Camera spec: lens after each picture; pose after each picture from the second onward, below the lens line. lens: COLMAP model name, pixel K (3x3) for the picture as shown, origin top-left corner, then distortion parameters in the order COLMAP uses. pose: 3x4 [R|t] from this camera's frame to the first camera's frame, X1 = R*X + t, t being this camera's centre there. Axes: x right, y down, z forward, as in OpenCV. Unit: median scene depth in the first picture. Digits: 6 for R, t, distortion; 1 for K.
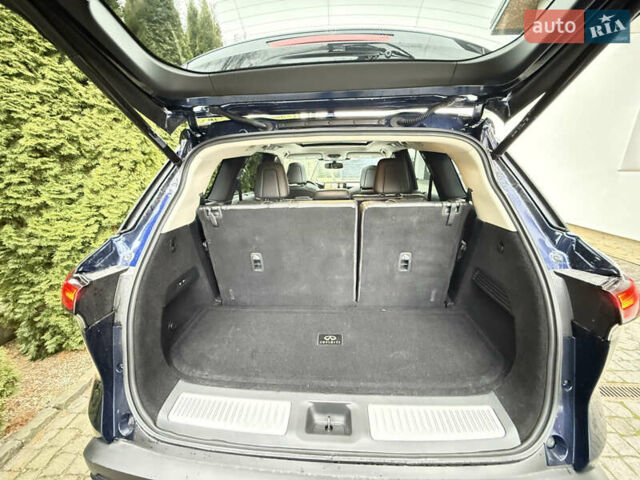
lens RADIAL K [[257.2, 0, 316.9], [0, 257.2, 240.7], [0, 0, 1]] dist [0.000965, 0.000162]
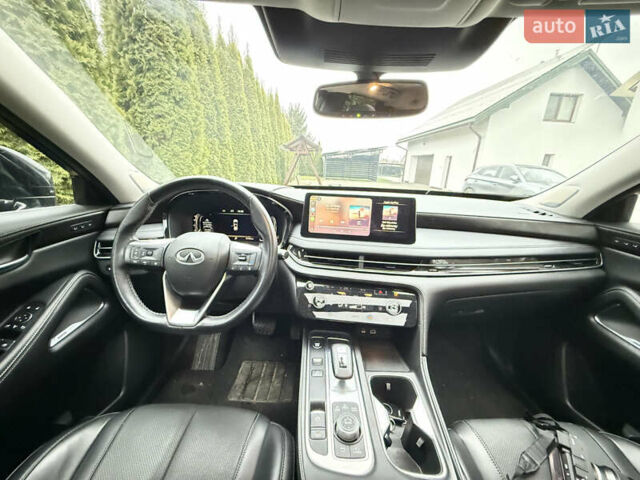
lens RADIAL K [[257.2, 0, 316.9], [0, 257.2, 240.7], [0, 0, 1]] dist [0.000965, 0.000162]
pose [[0.996277, 0.034681, 0.078920, 0.043916], [-0.035112, 0.999375, 0.004081, -0.391626], [-0.078729, -0.006837, 0.996873, 1.654532]]
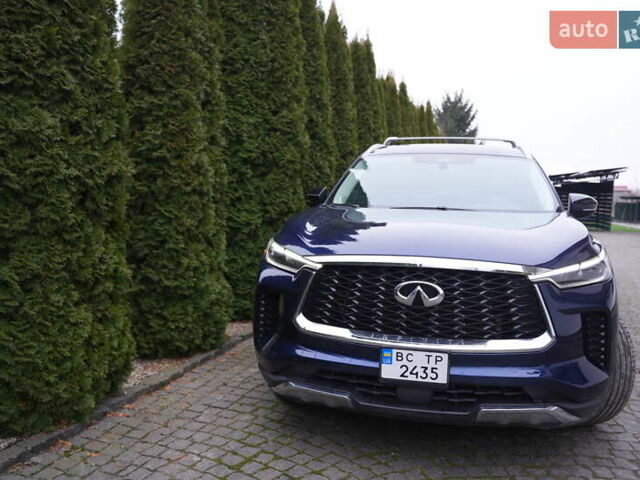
lens RADIAL K [[591.0, 0, 326.6], [0, 591.0, 238.9], [0, 0, 1]] dist [-0.064862, 0.001866]
pose [[0.973971, 0.061887, -0.218062, 0.082805], [-0.106143, 0.974538, -0.197508, 0.642755], [0.200286, 0.215513, 0.955740, -1.856476]]
